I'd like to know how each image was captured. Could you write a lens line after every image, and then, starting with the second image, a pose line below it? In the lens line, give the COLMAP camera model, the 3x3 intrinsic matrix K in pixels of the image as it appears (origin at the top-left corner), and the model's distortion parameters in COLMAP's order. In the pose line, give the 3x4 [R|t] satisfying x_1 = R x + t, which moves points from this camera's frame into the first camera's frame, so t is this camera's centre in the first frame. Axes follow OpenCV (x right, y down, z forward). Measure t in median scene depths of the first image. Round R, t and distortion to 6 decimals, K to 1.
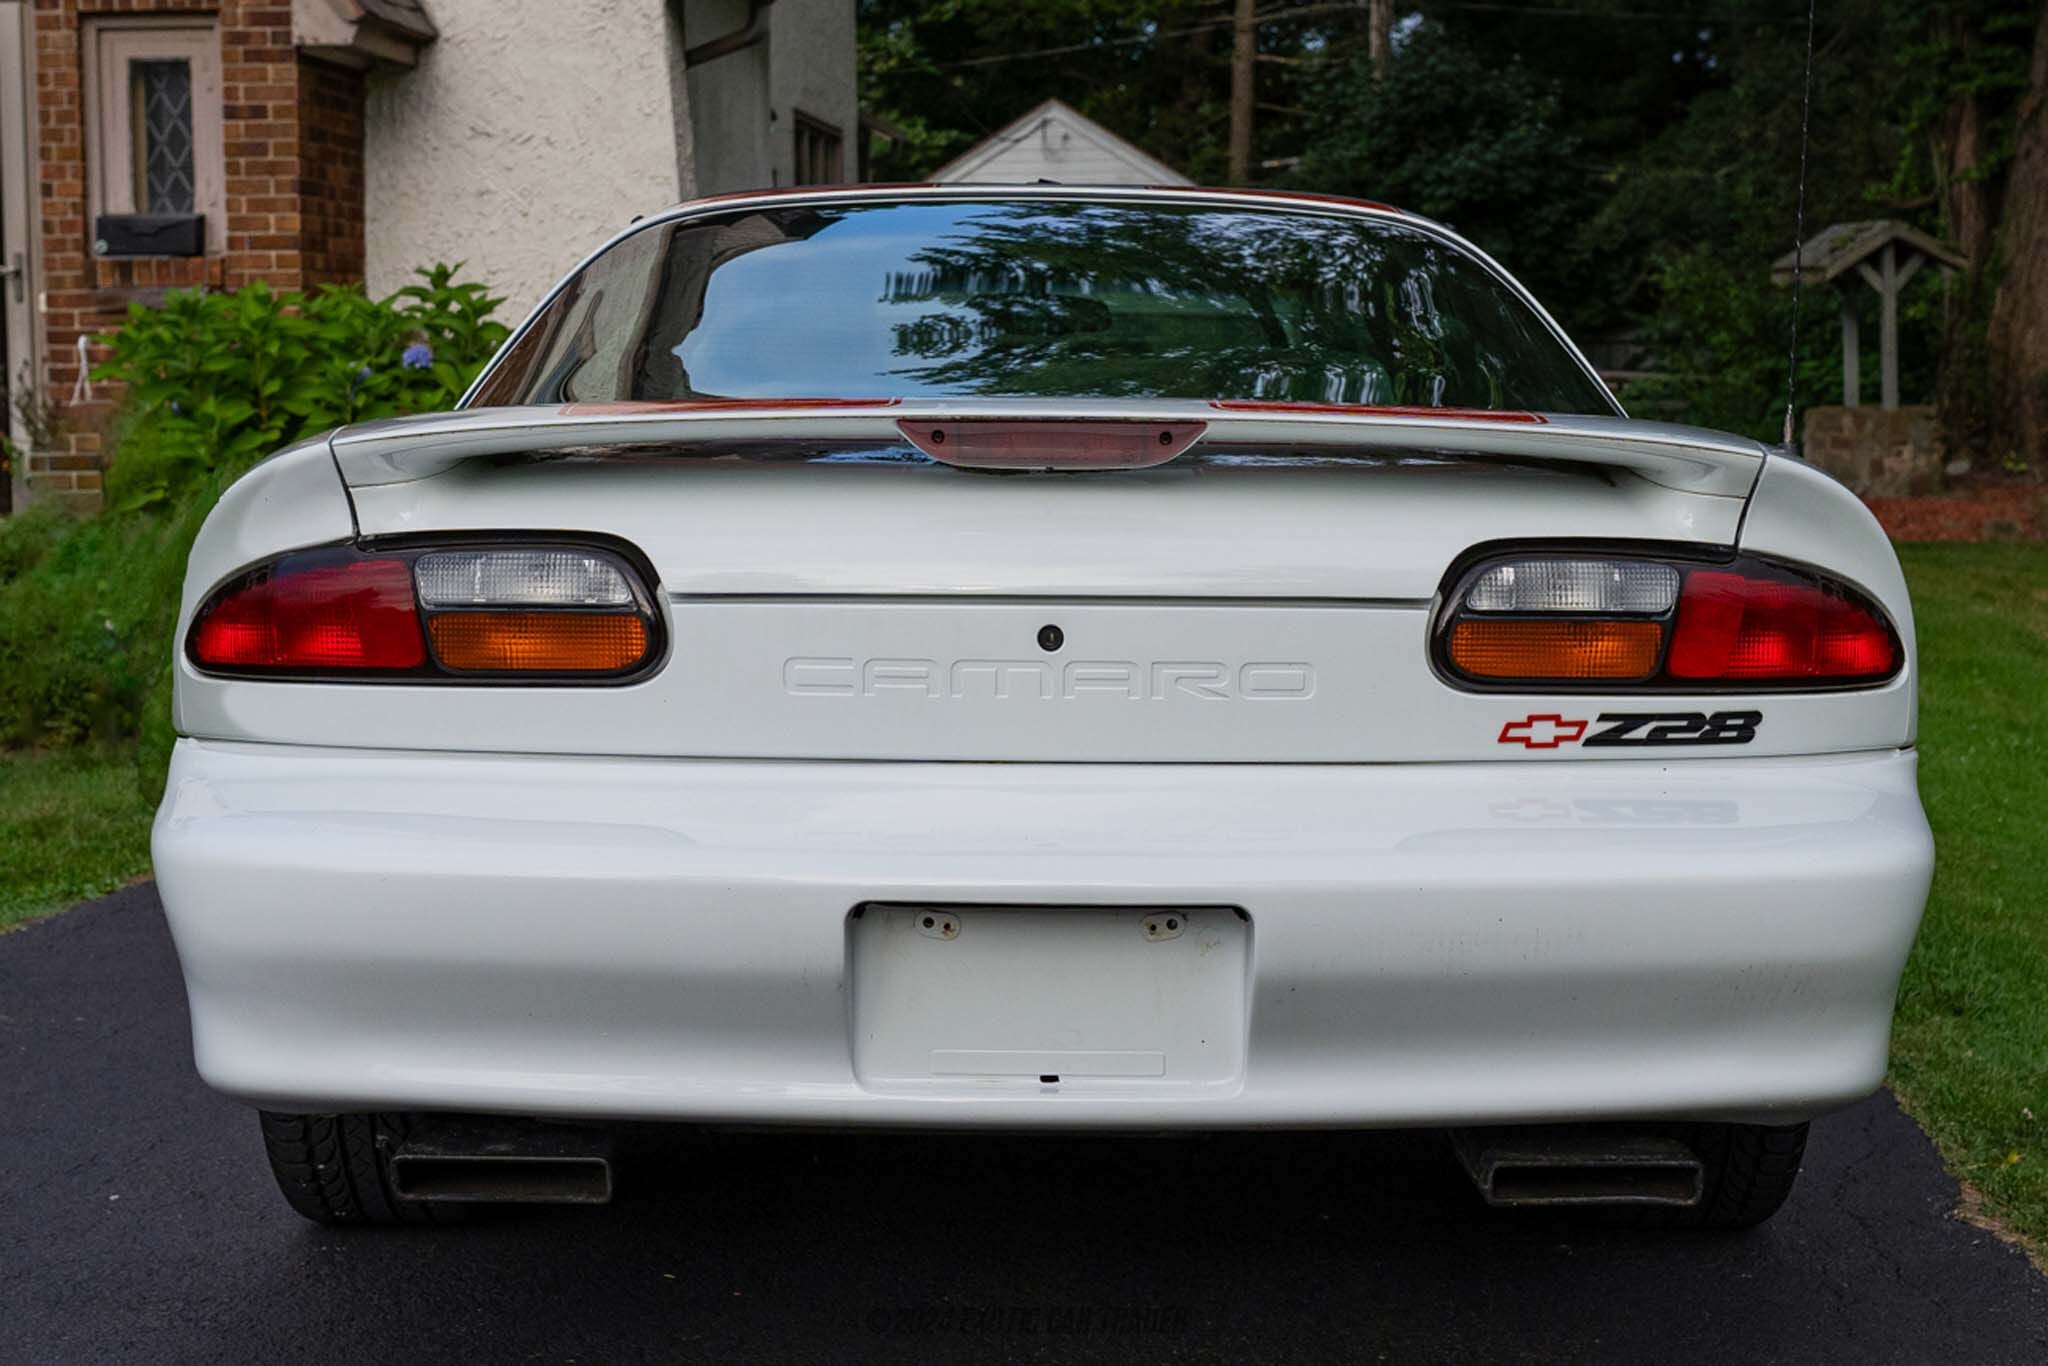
lens RADIAL K [[2988.7, 0, 1019.6], [0, 2988.7, 683.8], [0, 0, 1]] dist [0.004312, 0.000000]
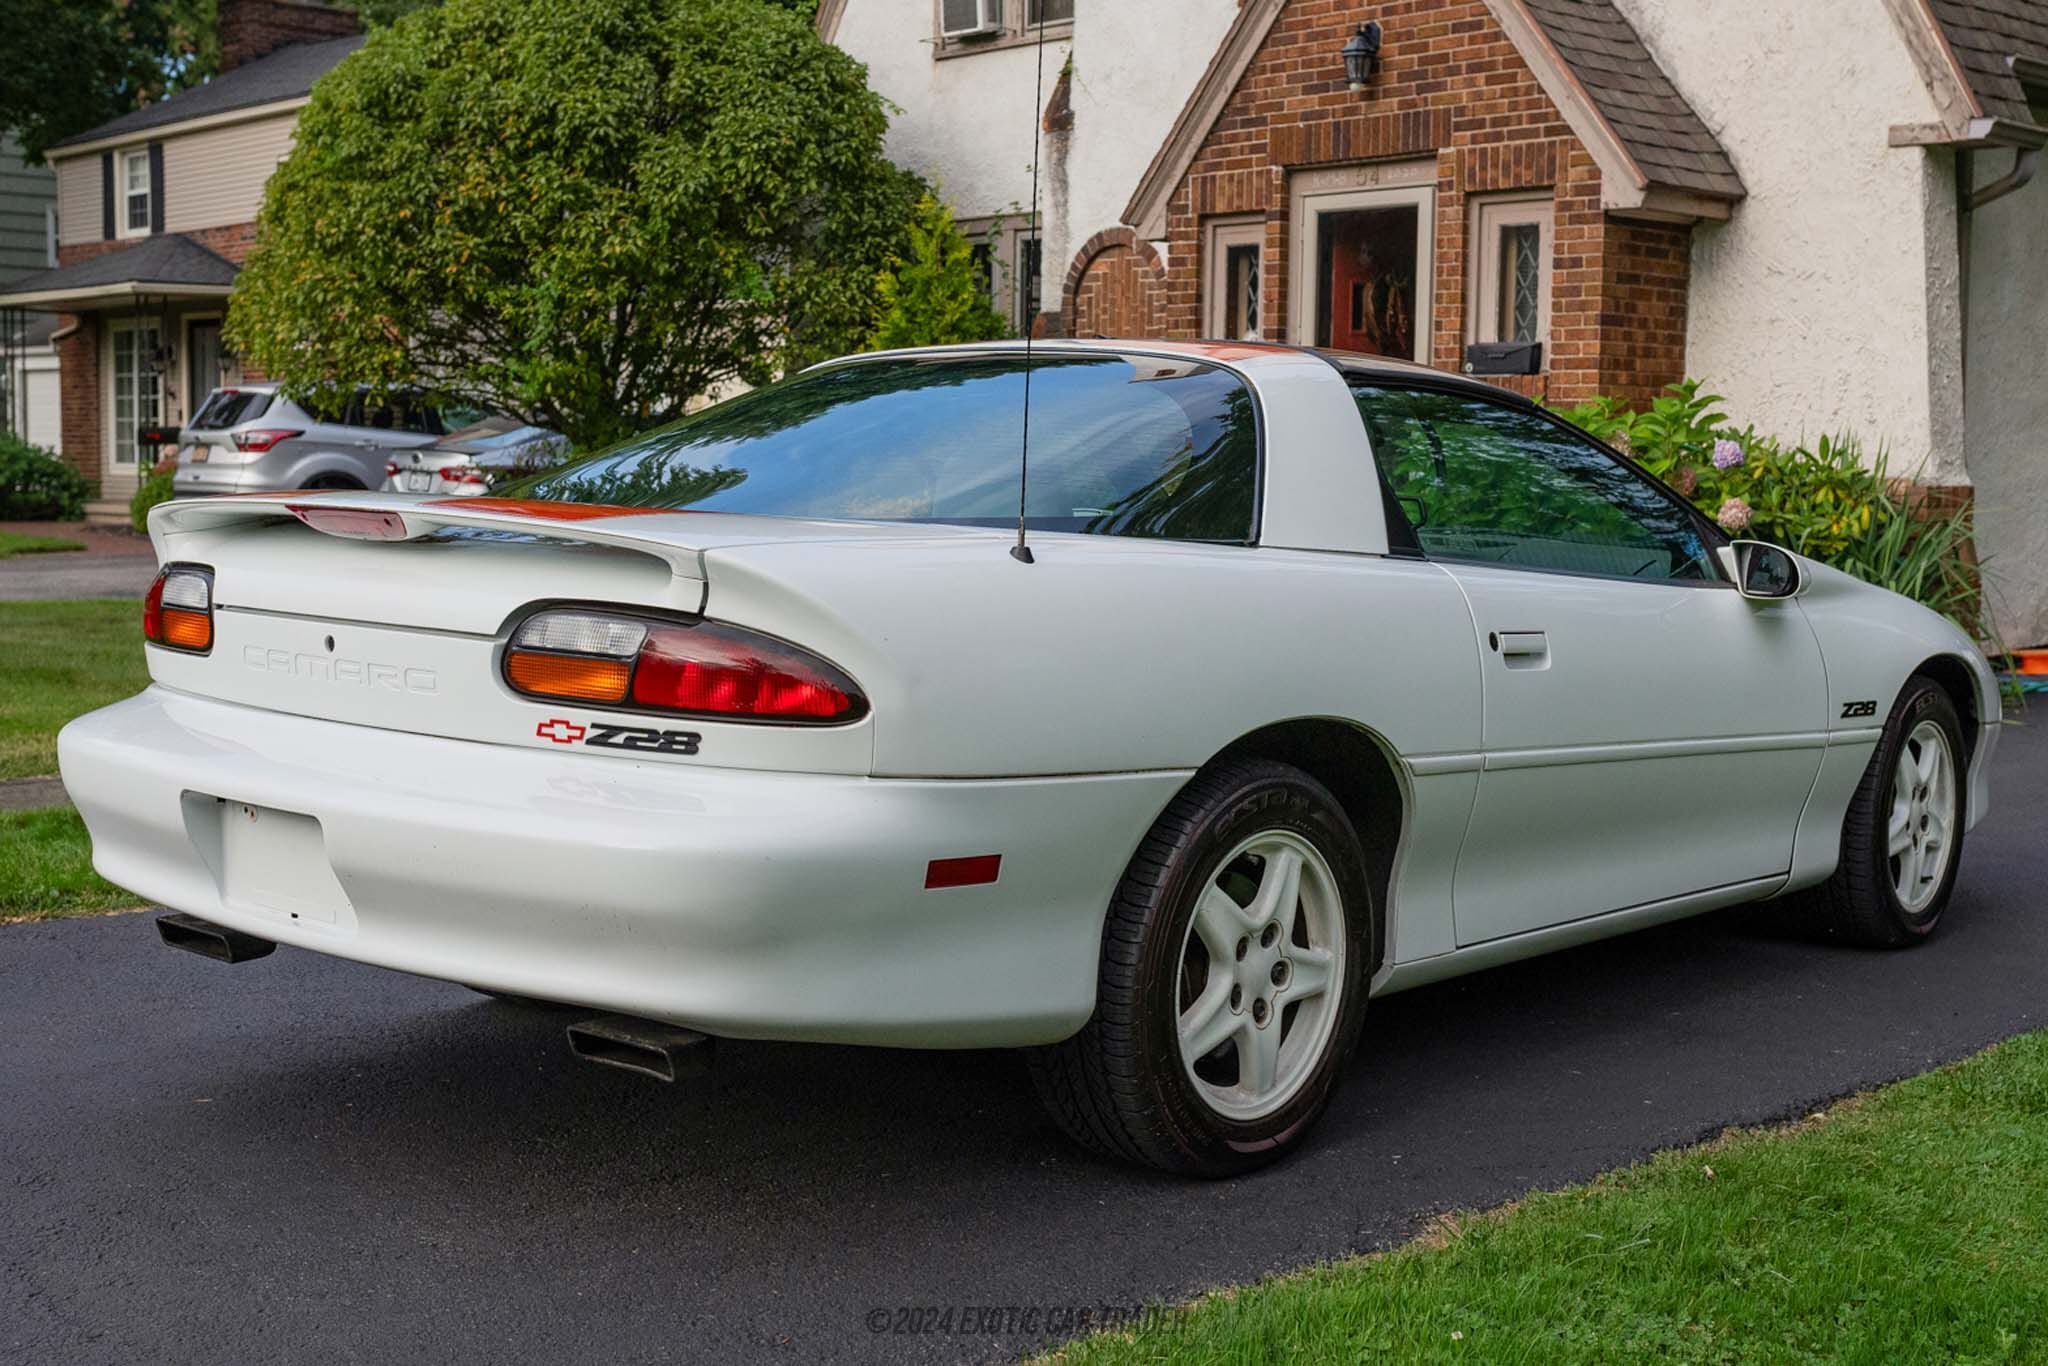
lens RADIAL K [[2355.0, 0, 906.1], [0, 2355.0, 660.8], [0, 0, 1]] dist [0.006770, 0.000000]
pose [[0.769188, 0.071350, -0.635027, 0.180163], [-0.082554, 0.996515, 0.011972, -0.008043], [0.633668, 0.043215, 0.772397, 0.037565]]
